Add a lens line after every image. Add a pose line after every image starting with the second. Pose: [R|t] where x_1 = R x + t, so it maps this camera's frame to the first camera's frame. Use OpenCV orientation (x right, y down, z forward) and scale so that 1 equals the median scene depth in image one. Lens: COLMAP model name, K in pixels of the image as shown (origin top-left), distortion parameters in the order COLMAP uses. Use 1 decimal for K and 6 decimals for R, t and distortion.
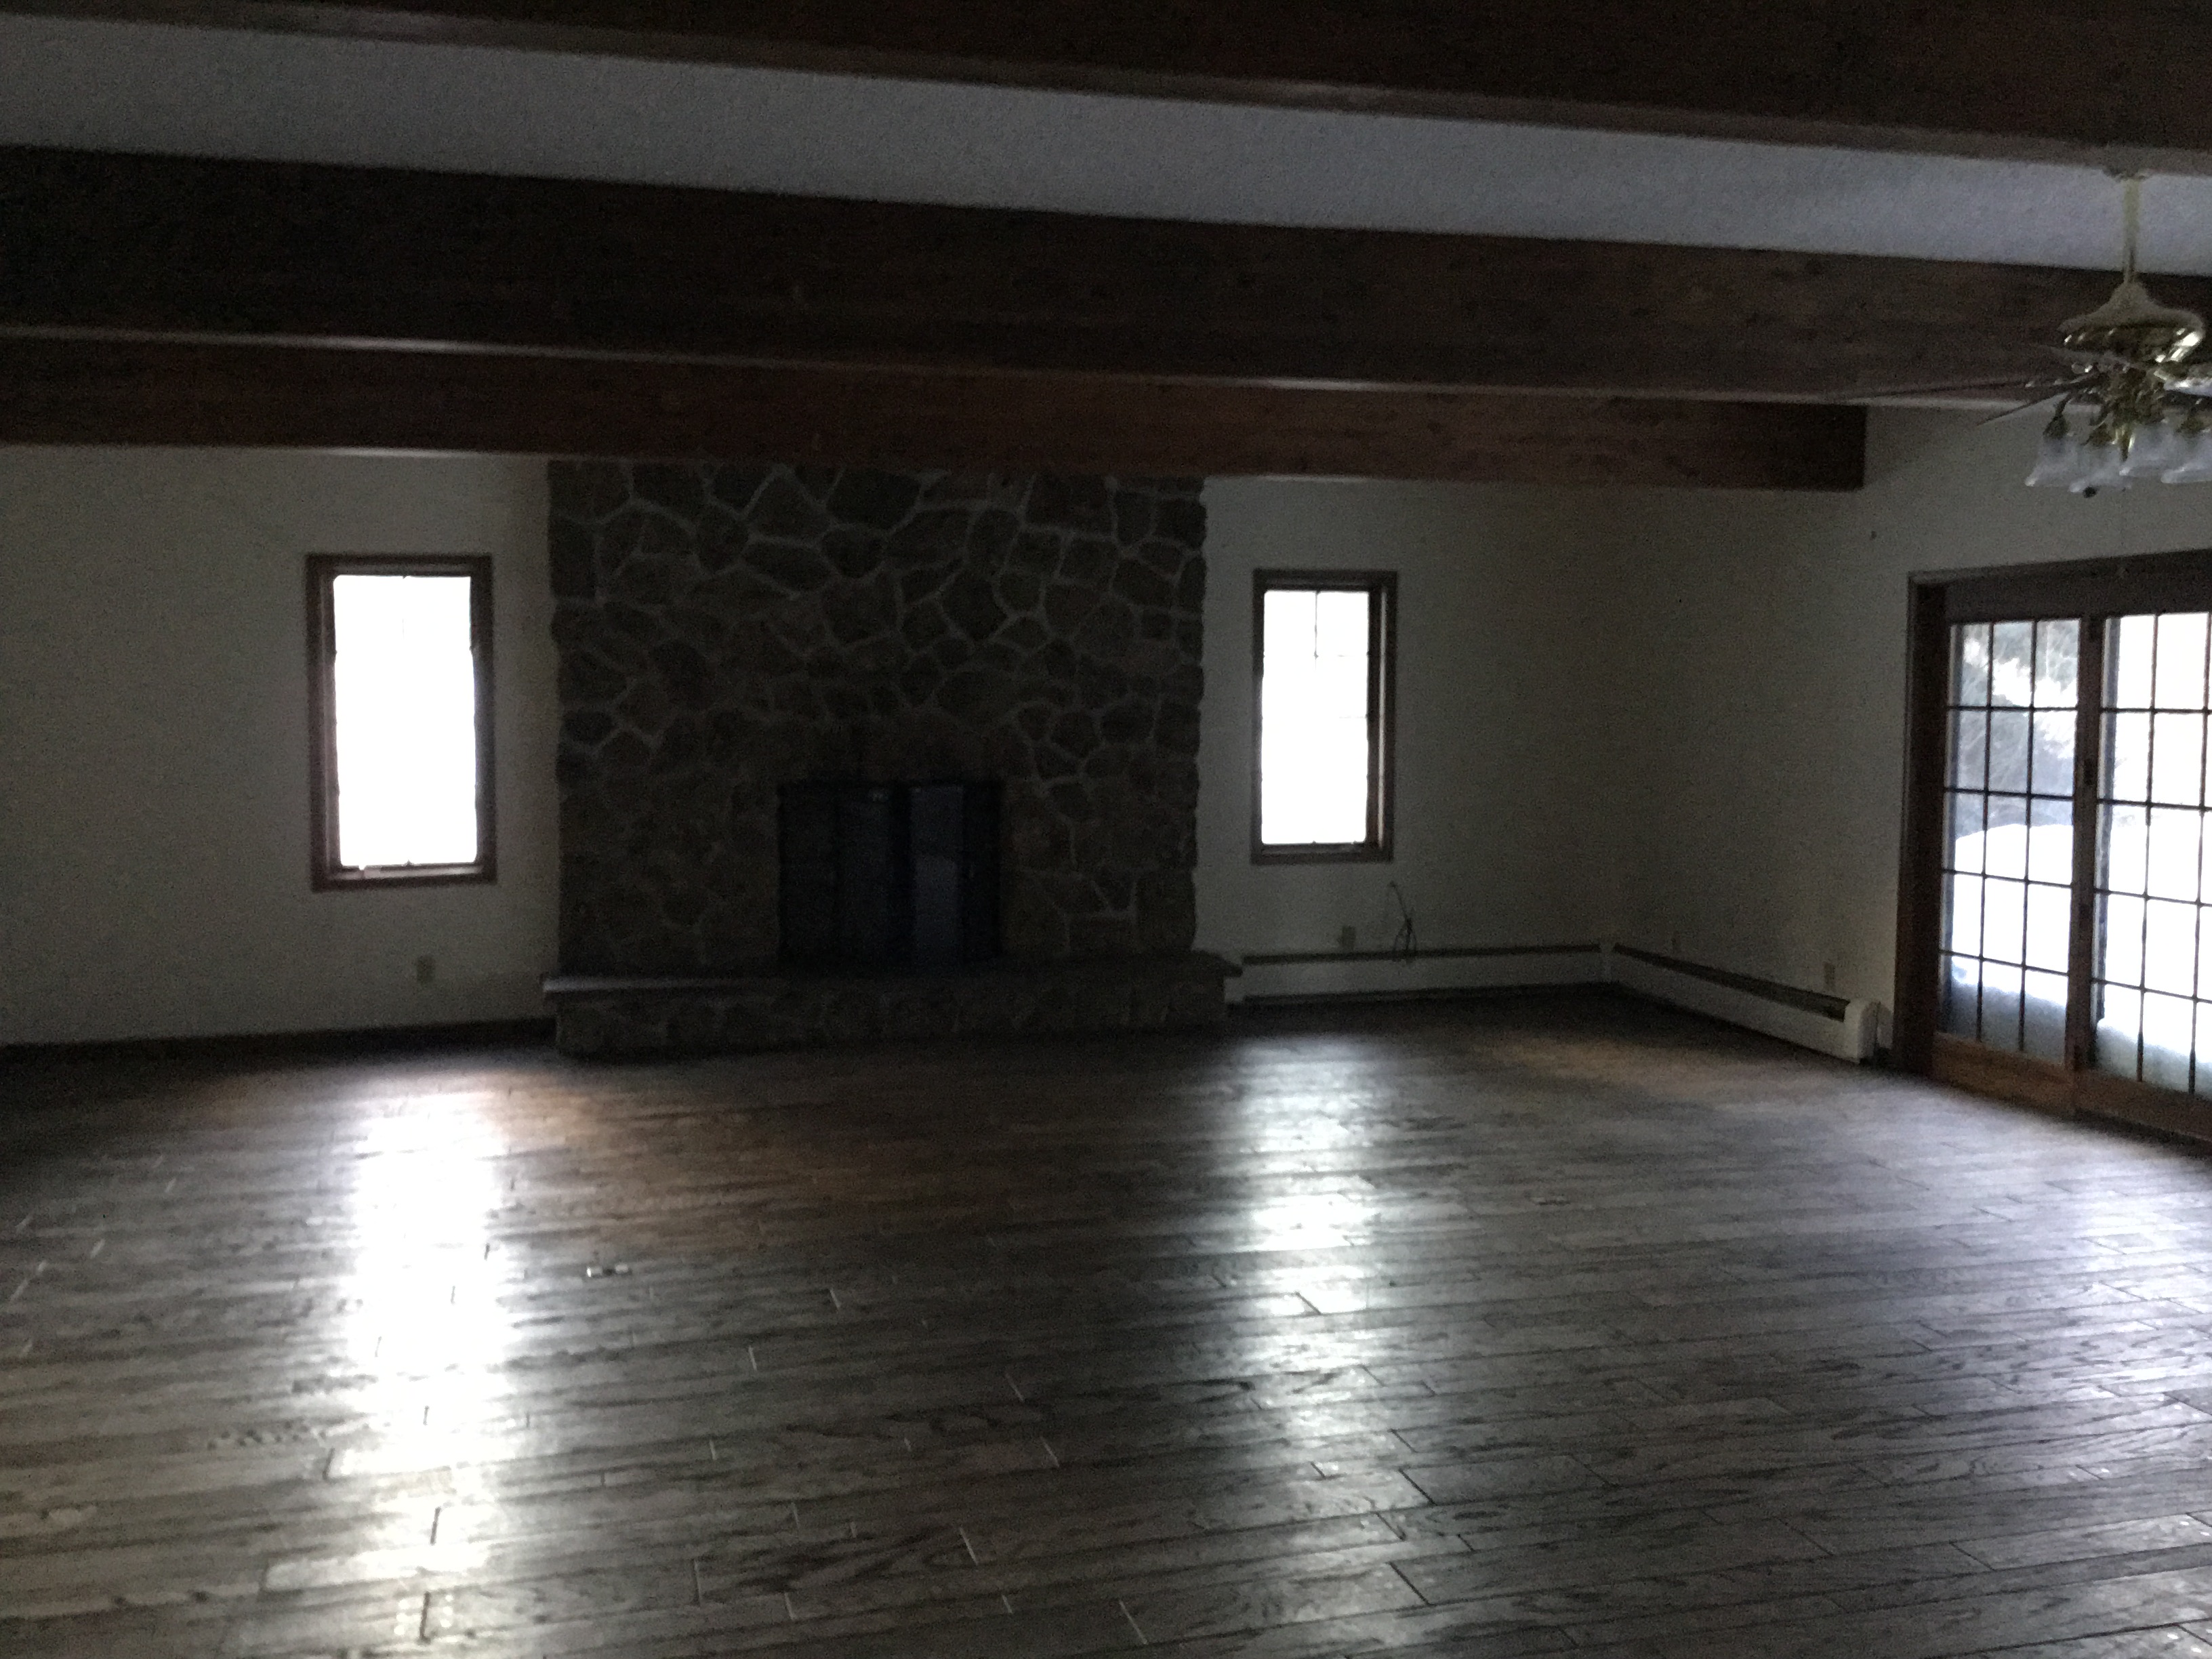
lens RADIAL K [[1984.1, 0, 1106.8], [0, 1984.1, 828.5], [0, 0, 1]] dist [0.027665, -0.039619]
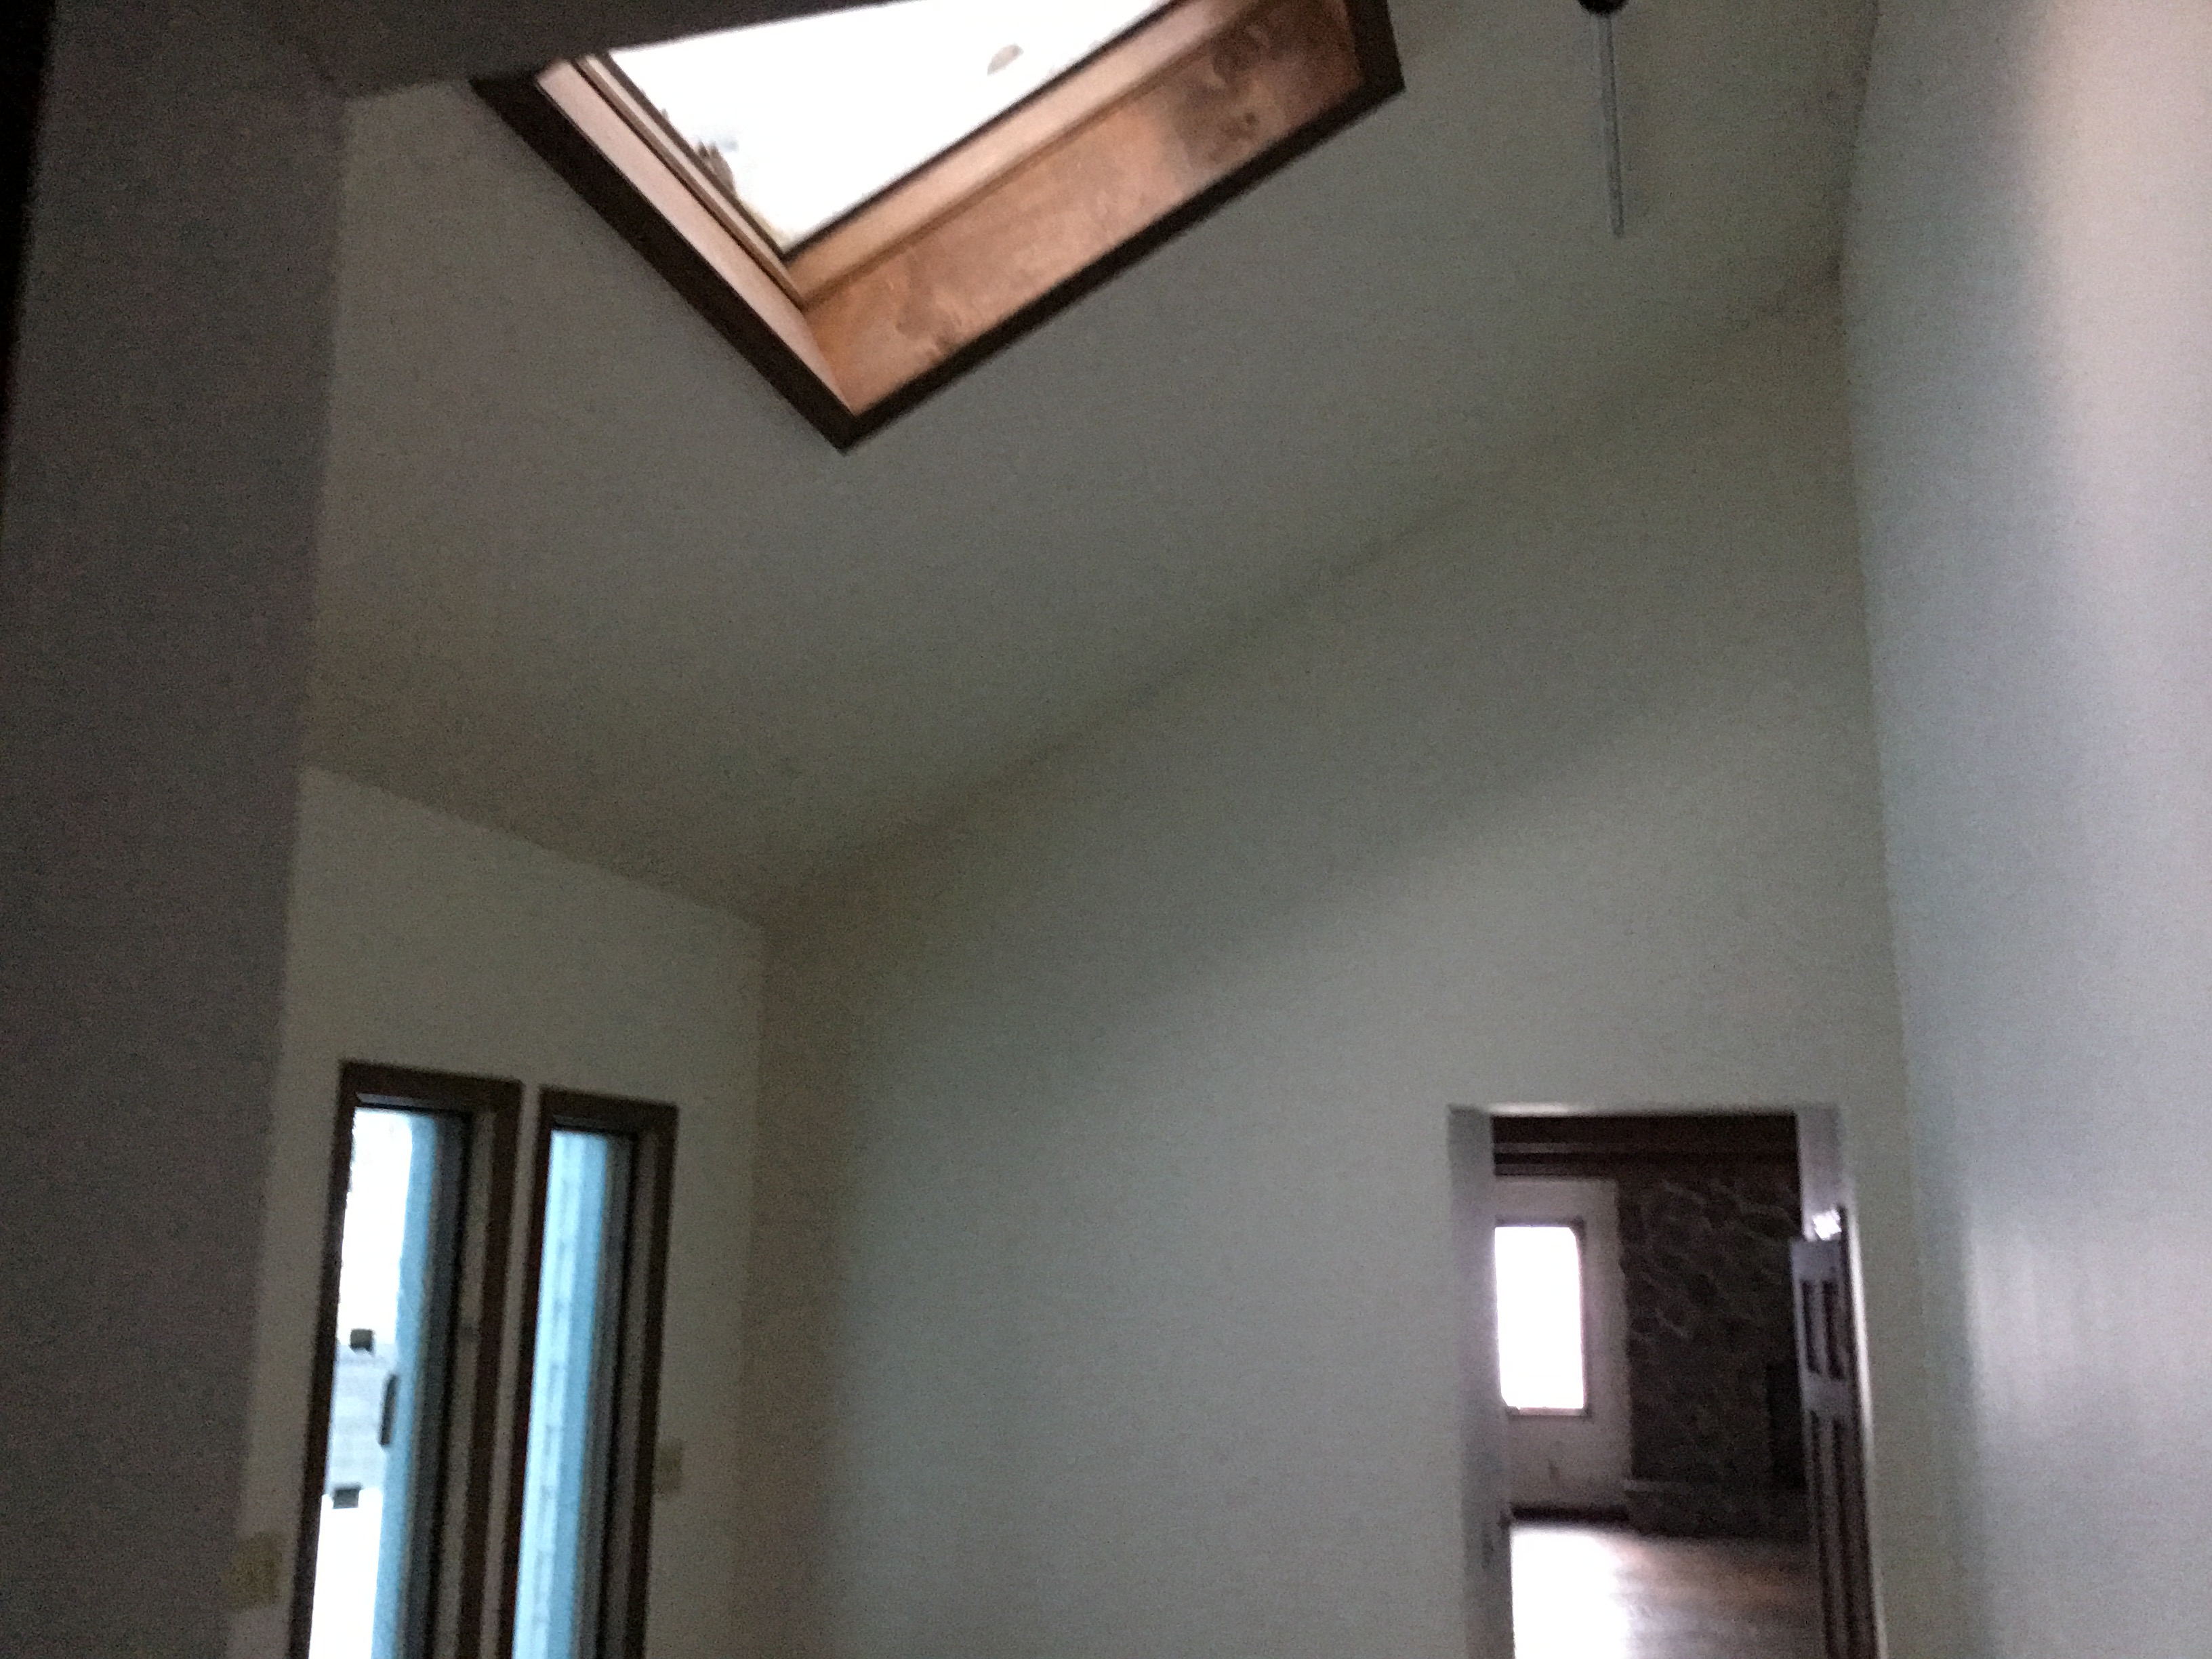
lens RADIAL K [[1984.1, 0, 1105.3], [0, 1984.1, 824.3], [0, 0, 1]] dist [0.027665, -0.039619]
pose [[0.865565, -0.095770, -0.491554, 0.205322], [-0.030750, 0.969528, -0.243042, -0.038211], [0.499852, 0.225484, 0.836245, -0.705713]]
